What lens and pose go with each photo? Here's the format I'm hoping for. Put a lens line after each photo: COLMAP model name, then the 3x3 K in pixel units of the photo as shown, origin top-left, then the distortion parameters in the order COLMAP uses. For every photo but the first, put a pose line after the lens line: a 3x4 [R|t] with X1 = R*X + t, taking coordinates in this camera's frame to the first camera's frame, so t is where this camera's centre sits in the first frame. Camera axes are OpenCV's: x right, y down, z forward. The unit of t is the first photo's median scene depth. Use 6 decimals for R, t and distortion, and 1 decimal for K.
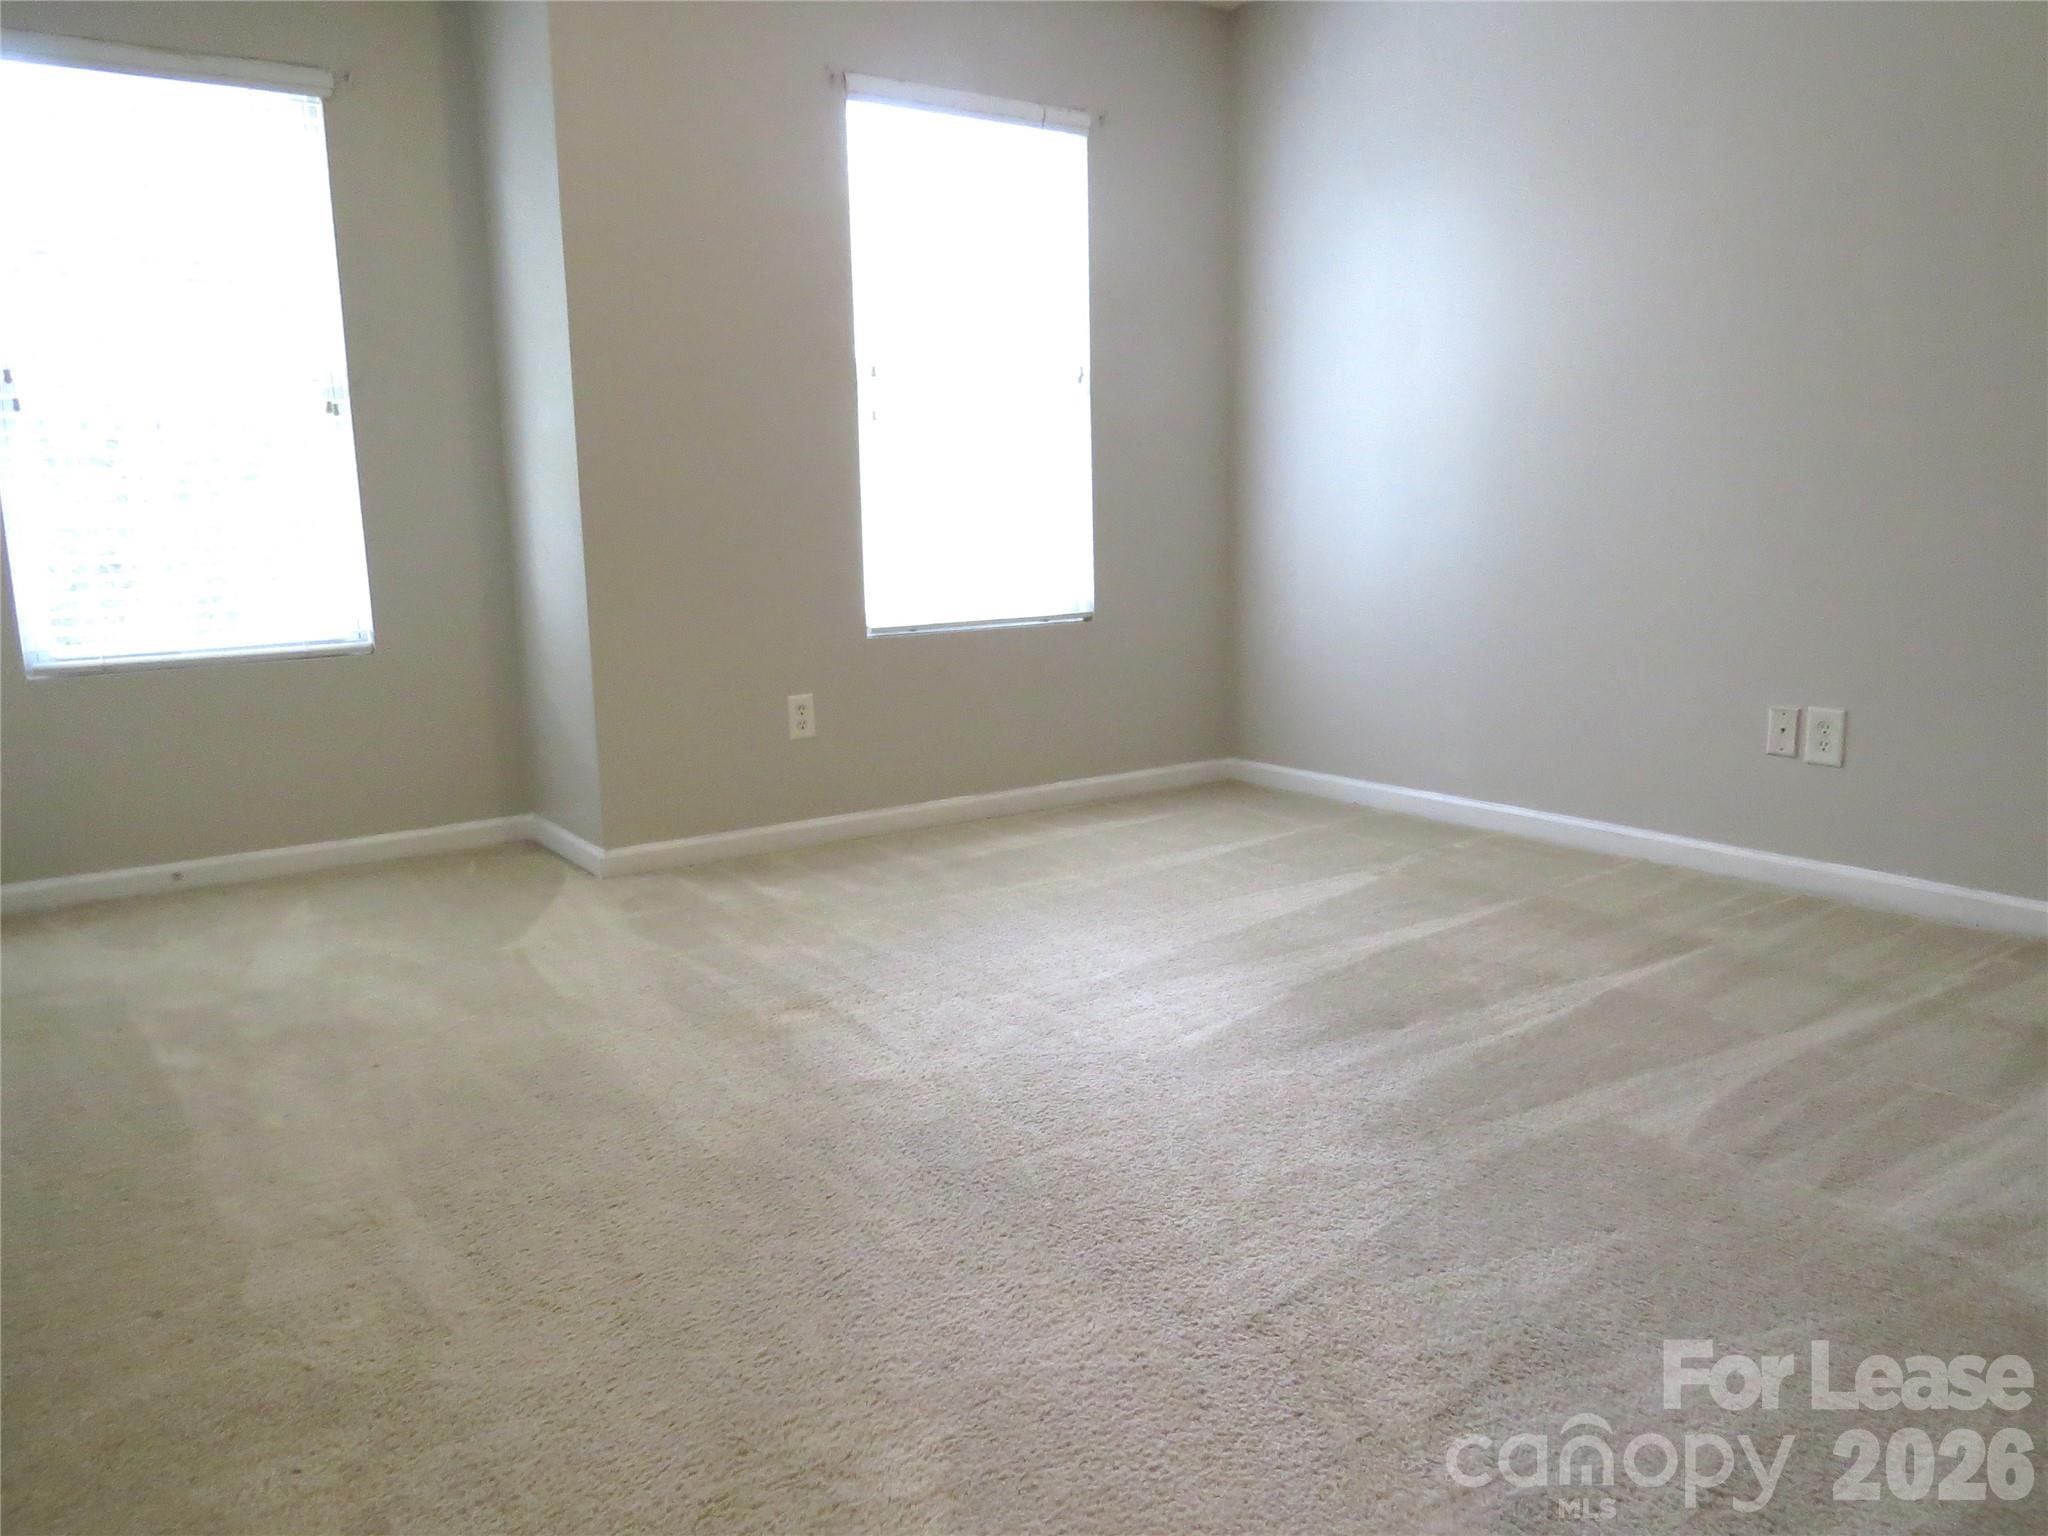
lens RADIAL K [[1476.9, 0, 1028.8], [0, 1476.9, 755.3], [0, 0, 1]] dist [-0.010366, -0.000644]
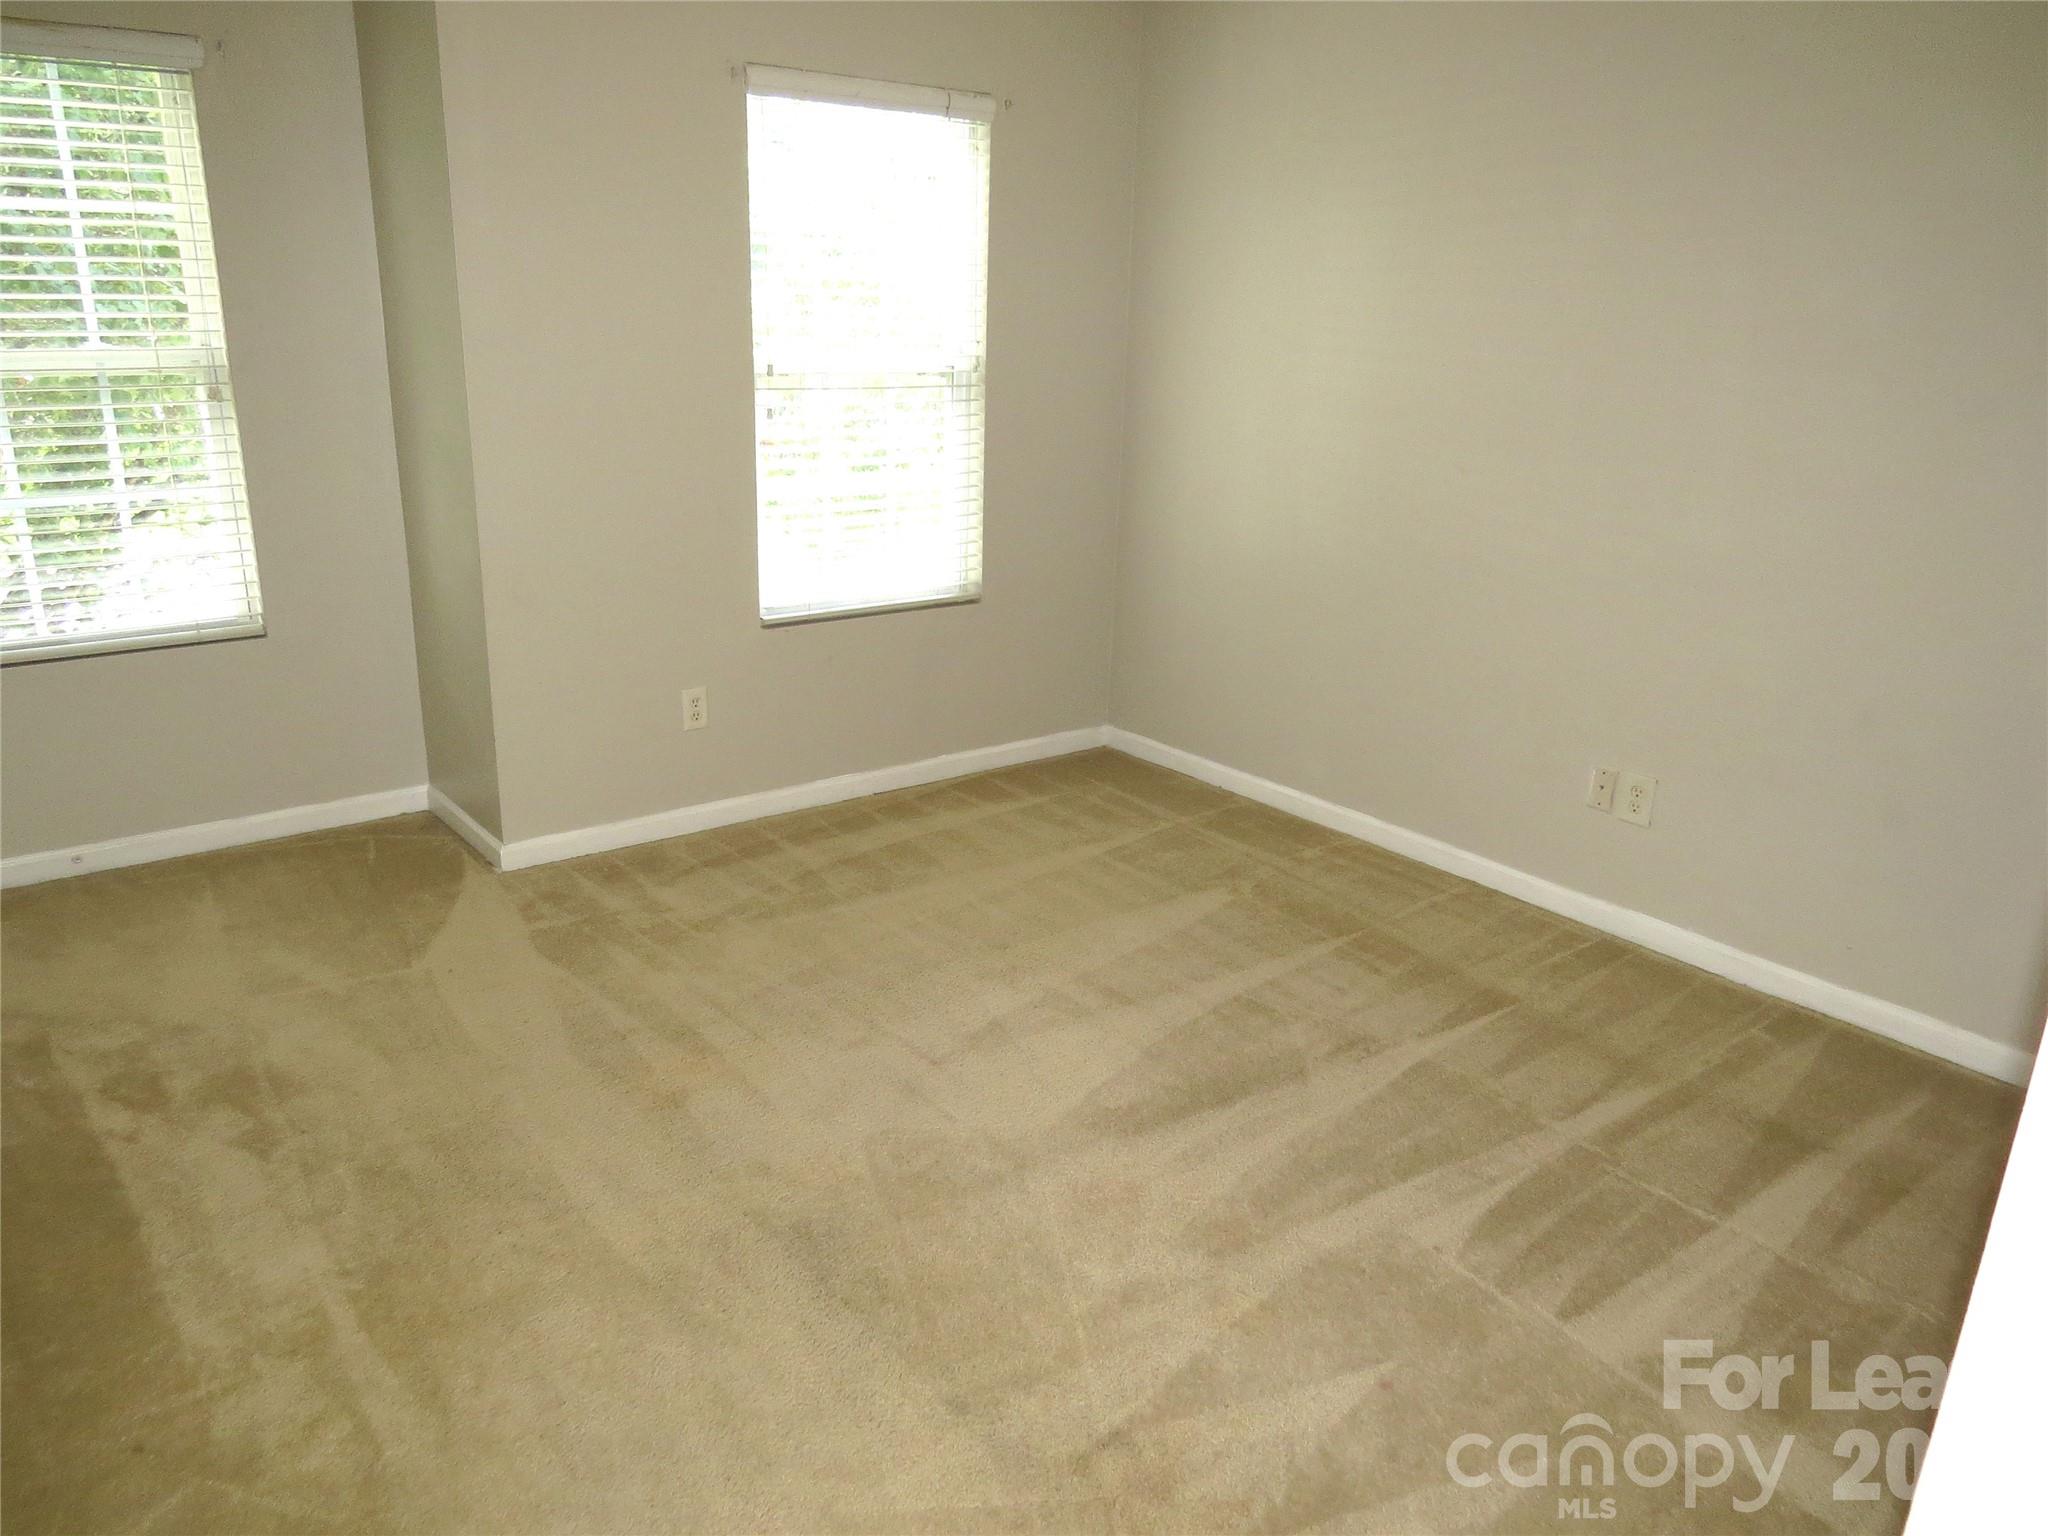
lens RADIAL K [[1476.9, 0, 1023.4], [0, 1476.9, 785.9], [0, 0, 1]] dist [-0.010366, -0.000644]
pose [[0.996751, 0.029840, 0.074809, -0.000206], [-0.040853, 0.987796, 0.150303, -0.186664], [-0.069411, -0.152871, 0.985806, -0.059321]]
